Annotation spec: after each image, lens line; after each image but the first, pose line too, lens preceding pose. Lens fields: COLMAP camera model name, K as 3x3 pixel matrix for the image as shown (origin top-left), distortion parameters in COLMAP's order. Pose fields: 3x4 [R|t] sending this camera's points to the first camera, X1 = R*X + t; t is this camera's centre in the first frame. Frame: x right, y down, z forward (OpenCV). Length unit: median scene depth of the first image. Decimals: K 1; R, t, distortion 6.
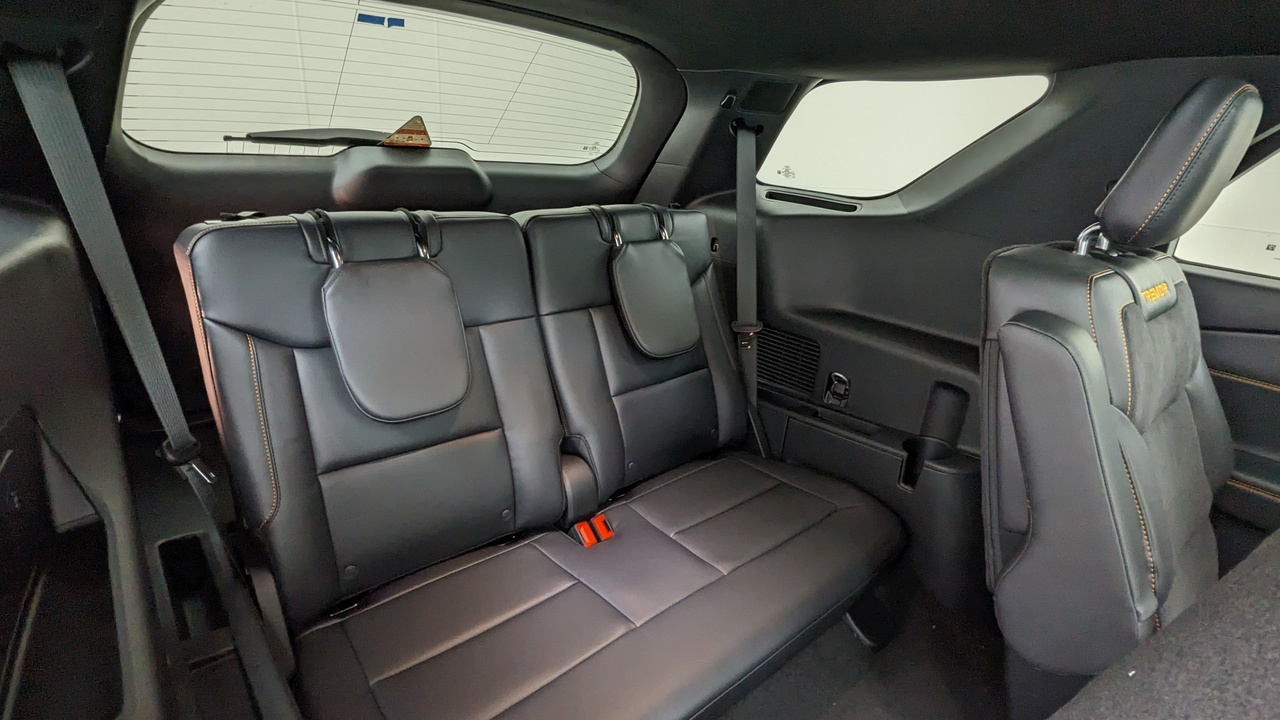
lens RADIAL K [[646.3, 0, 631.9], [0, 646.3, 373.2], [0, 0, 1]] dist [0.000206, 0.000034]
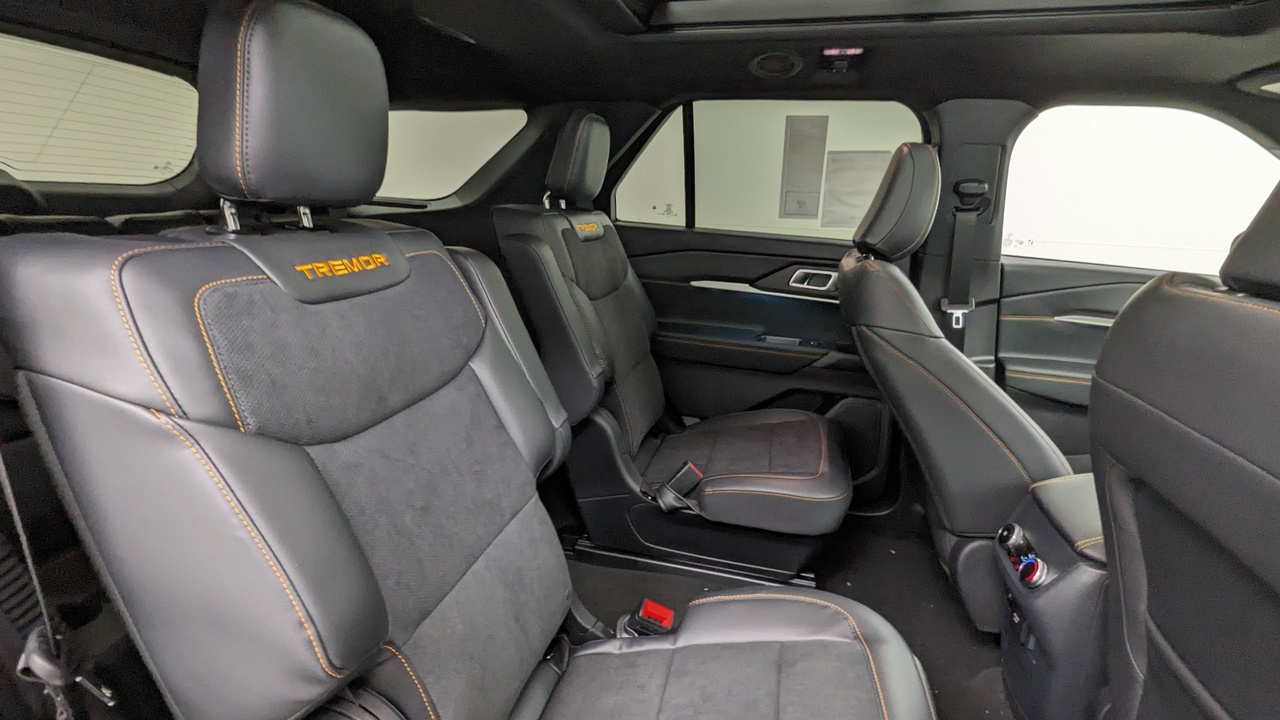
lens RADIAL K [[607.5, 0, 636.9], [0, 607.5, 347.7], [0, 0, 1]] dist [-0.005357, 0.003513]
pose [[0.811179, -0.183024, 0.555420, -0.052412], [0.218485, 0.975837, 0.002469, 0.134192], [-0.542451, 0.119348, 0.831566, -0.260967]]
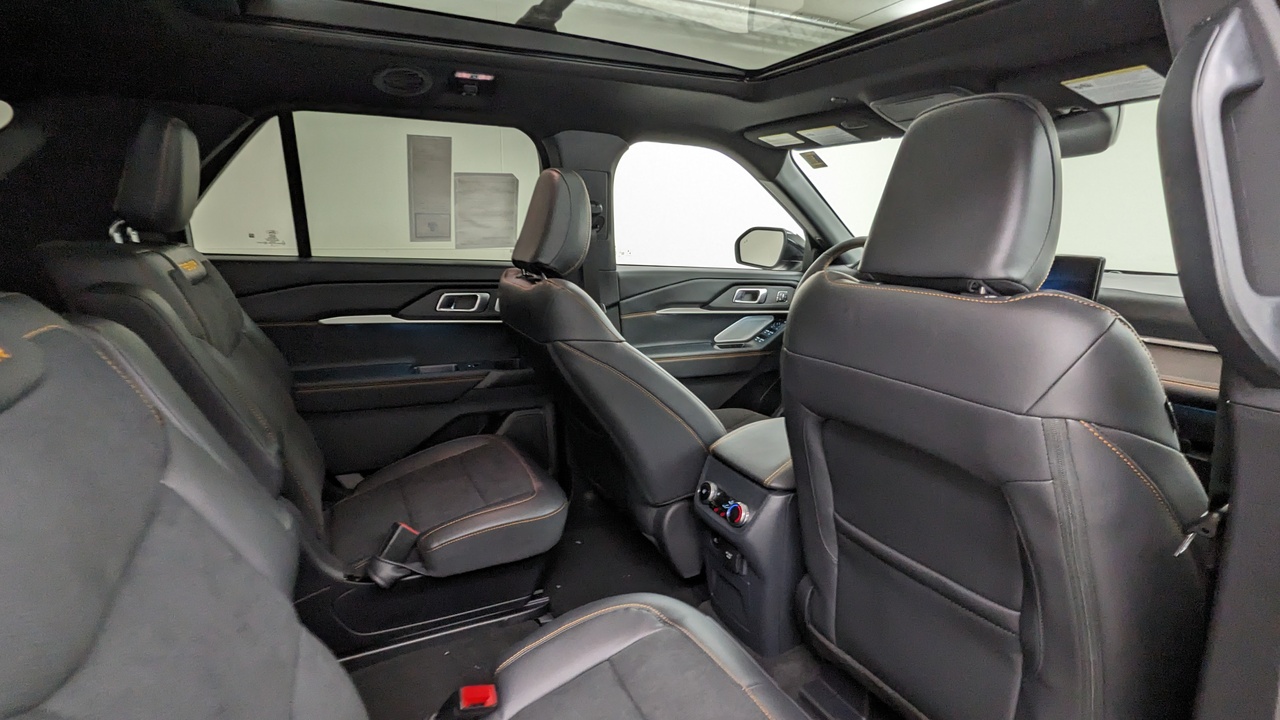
lens RADIAL K [[607.5, 0, 642.0], [0, 607.5, 350.9], [0, 0, 1]] dist [-0.005357, 0.003513]
pose [[0.244370, -0.264376, 0.932946, -0.118996], [0.332549, 0.926617, 0.175476, 0.080021], [-0.910876, 0.267369, 0.314356, -0.135305]]
